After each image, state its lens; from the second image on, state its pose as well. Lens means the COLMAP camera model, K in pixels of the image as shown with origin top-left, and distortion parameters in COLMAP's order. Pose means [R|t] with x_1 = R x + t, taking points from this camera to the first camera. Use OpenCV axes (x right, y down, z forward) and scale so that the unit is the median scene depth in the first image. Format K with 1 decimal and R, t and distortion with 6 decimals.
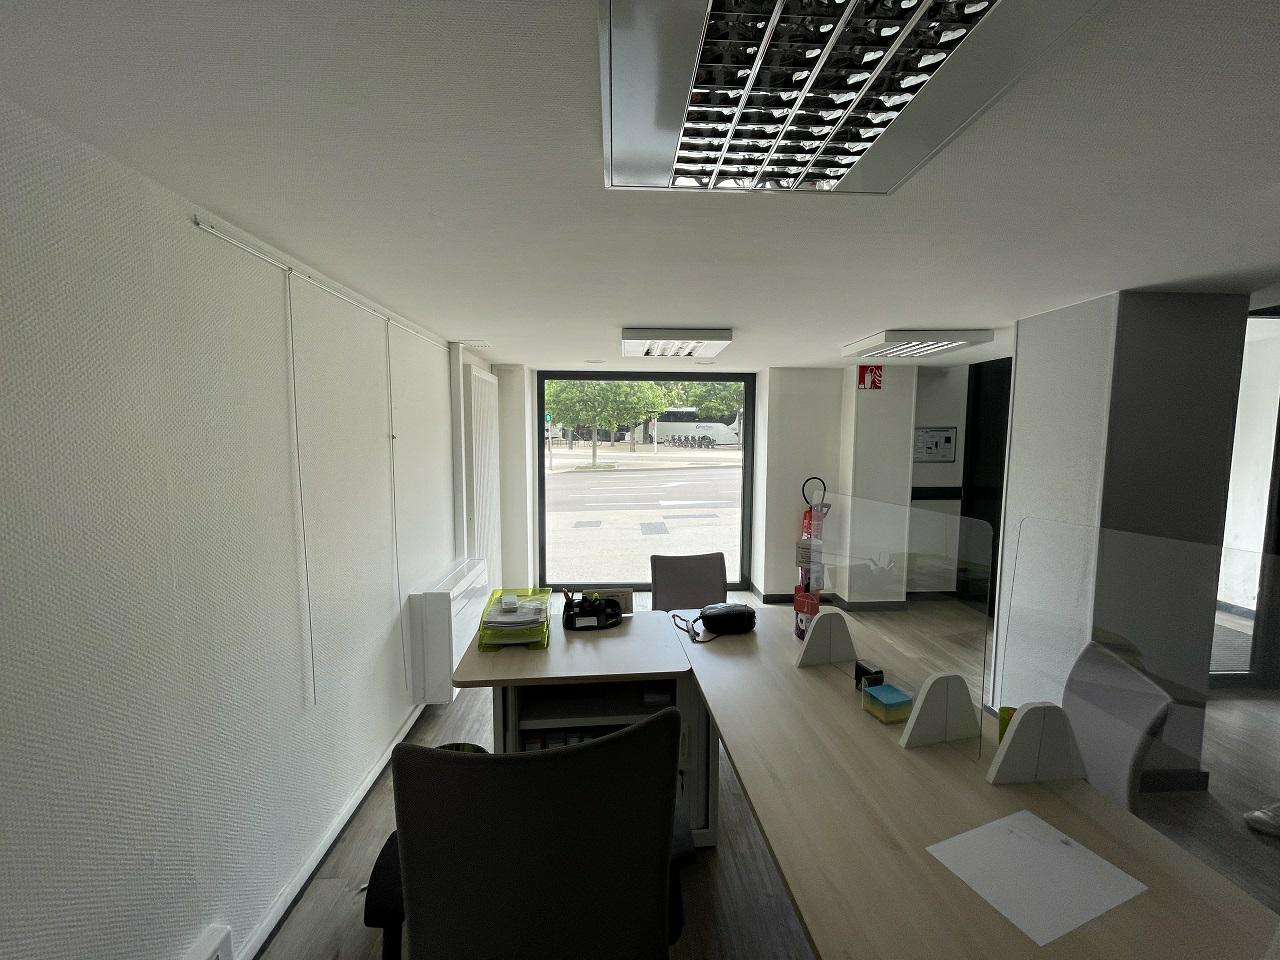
lens RADIAL K [[515.1, 0, 641.3], [0, 515.1, 481.7], [0, 0, 1]] dist [-0.004722, -0.000090]
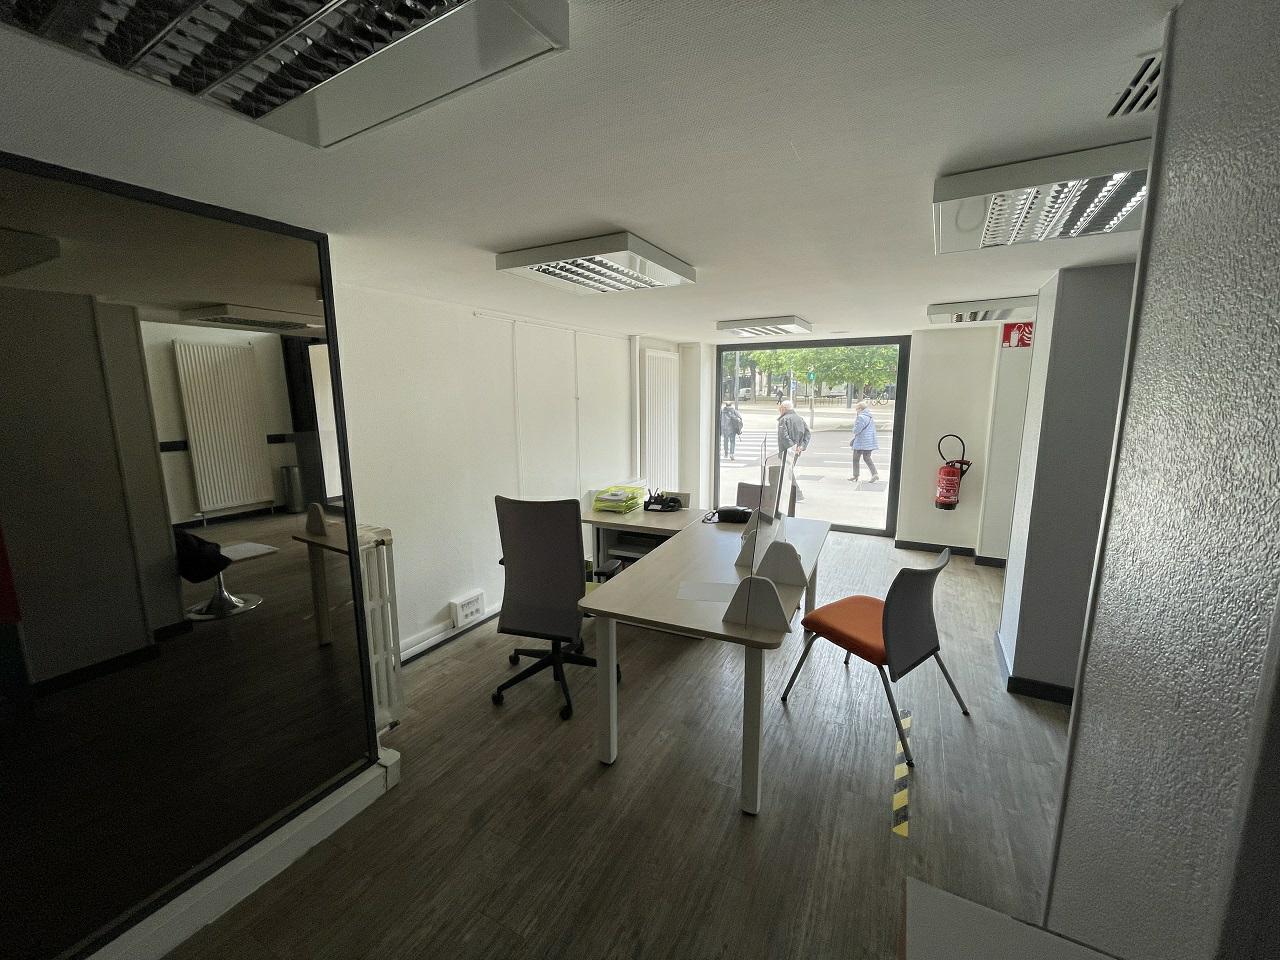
lens RADIAL K [[515.1, 0, 636.7], [0, 515.1, 483.2], [0, 0, 1]] dist [-0.004722, -0.000090]
pose [[0.844309, 0.084231, -0.529195, 0.349198], [-0.040642, 0.994790, 0.093496, 0.016687], [0.534313, -0.057432, 0.843333, -0.222853]]
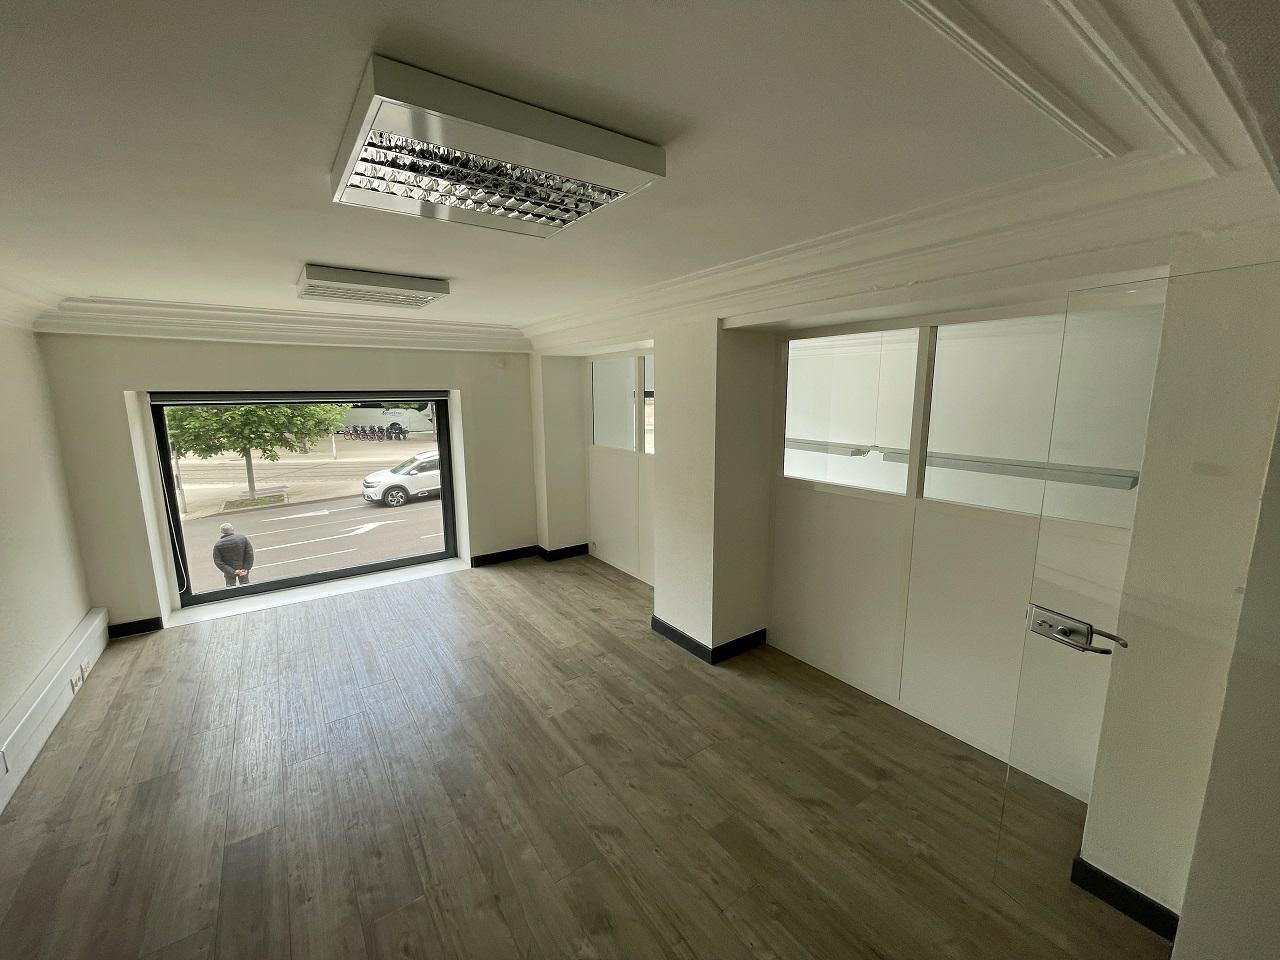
lens RADIAL K [[515.1, 0, 633.9], [0, 515.1, 479.0], [0, 0, 1]] dist [-0.004722, -0.000090]
pose [[0.848715, -0.085981, 0.521815, -0.001694], [0.045336, 0.994892, 0.090194, -0.121627], [-0.526904, -0.052892, 0.848277, -0.021923]]
